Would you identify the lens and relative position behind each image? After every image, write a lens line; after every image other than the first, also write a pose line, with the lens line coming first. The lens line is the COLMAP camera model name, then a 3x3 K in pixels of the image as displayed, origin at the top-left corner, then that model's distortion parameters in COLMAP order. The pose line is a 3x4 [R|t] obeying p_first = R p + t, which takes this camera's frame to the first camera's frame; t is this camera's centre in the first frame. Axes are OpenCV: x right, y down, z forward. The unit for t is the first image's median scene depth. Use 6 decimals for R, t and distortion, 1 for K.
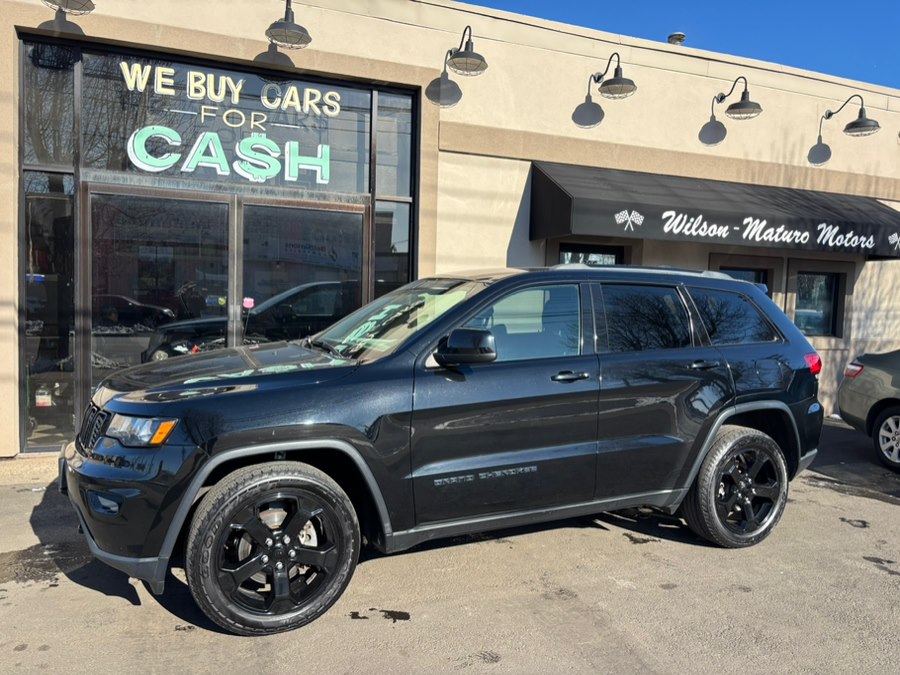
lens RADIAL K [[661.1, 0, 451.0], [0, 661.1, 337.3], [0, 0, 1]] dist [0.006874, 0.001214]
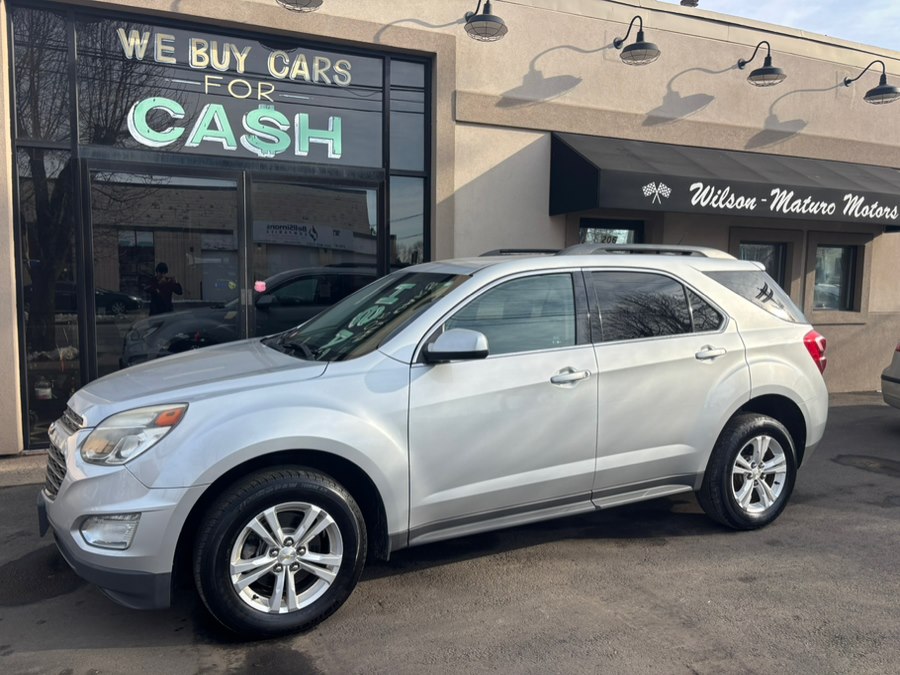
lens RADIAL K [[665.1, 0, 451.2], [0, 665.1, 338.9], [0, 0, 1]] dist [0.010104, -0.007069]
pose [[0.999488, -0.019452, 0.025420, -0.057444], [0.018652, 0.999335, 0.031326, -0.001424], [-0.026012, -0.030835, 0.999186, 0.038892]]
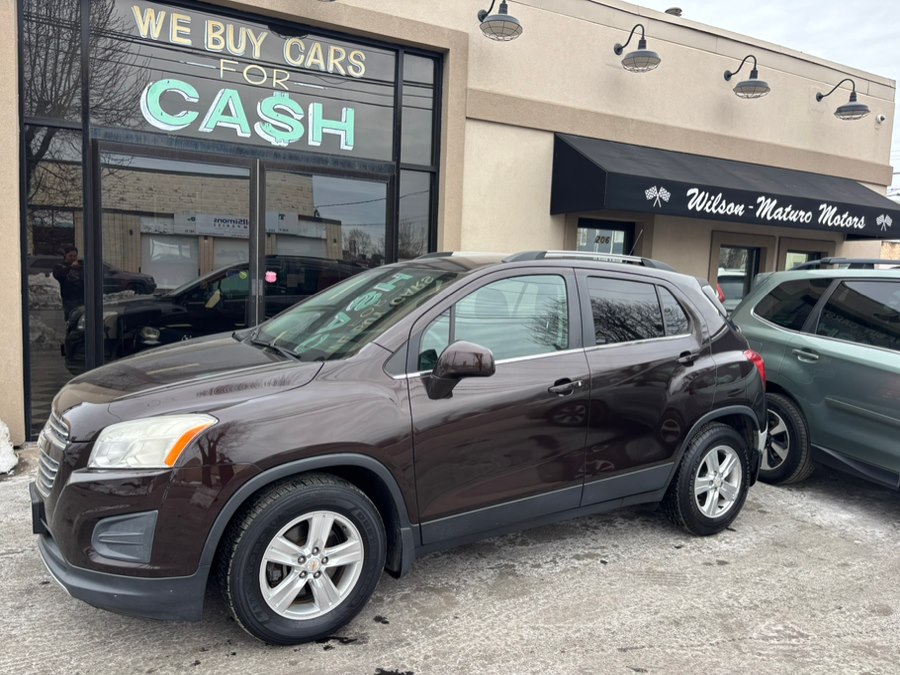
lens RADIAL K [[662.7, 0, 453.0], [0, 662.7, 337.4], [0, 0, 1]] dist [0.009836, -0.005308]
pose [[0.992957, -0.001809, 0.118459, -0.158225], [-0.003135, 0.999132, 0.041535, -0.005927], [-0.118431, -0.041614, 0.992090, 0.037617]]
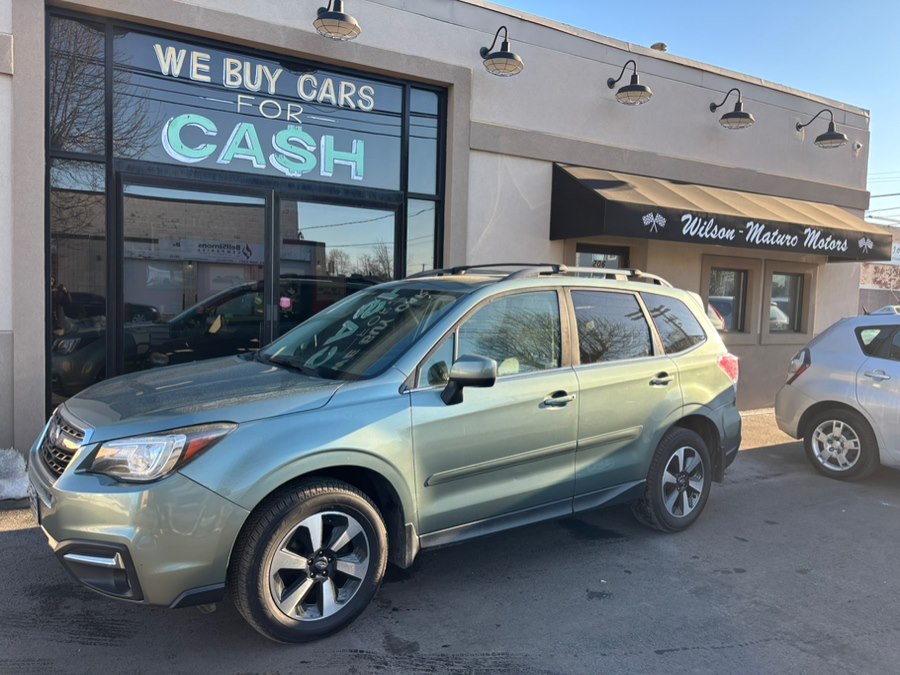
lens RADIAL K [[661.7, 0, 451.1], [0, 661.7, 335.3], [0, 0, 1]] dist [0.002369, 0.003315]
pose [[0.989571, -0.007746, 0.143840, -0.200884], [0.007102, 0.999962, 0.004988, -0.007331], [-0.143874, -0.003915, 0.989588, 0.015955]]
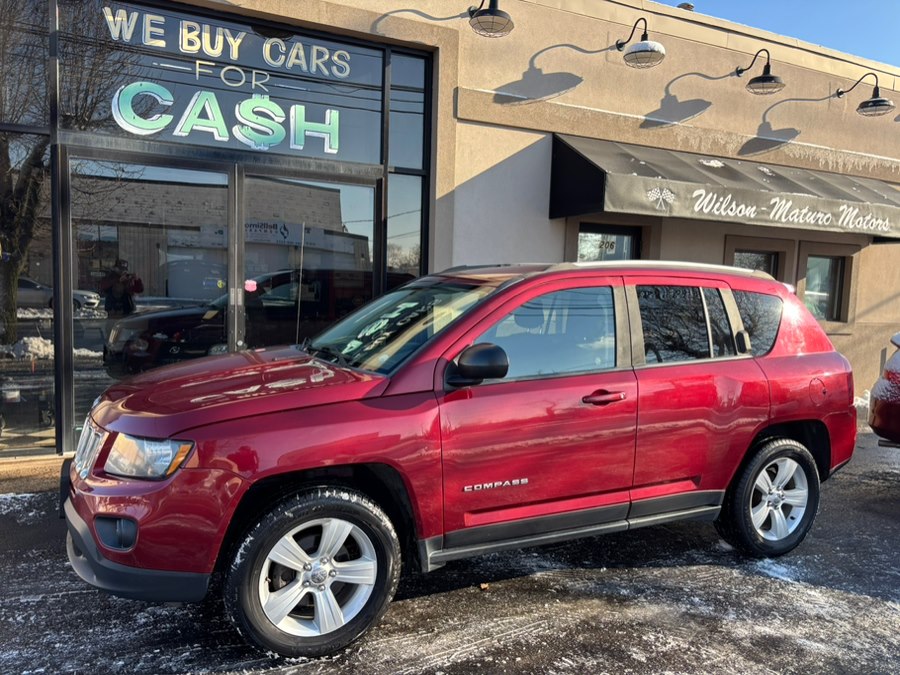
lens RADIAL K [[665.5, 0, 455.2], [0, 665.5, 339.8], [0, 0, 1]] dist [0.007362, -0.002782]
pose [[0.996897, -0.004435, 0.078588, -0.099001], [0.002119, 0.999562, 0.029534, -0.004532], [-0.078685, -0.029276, 0.996470, 0.075626]]
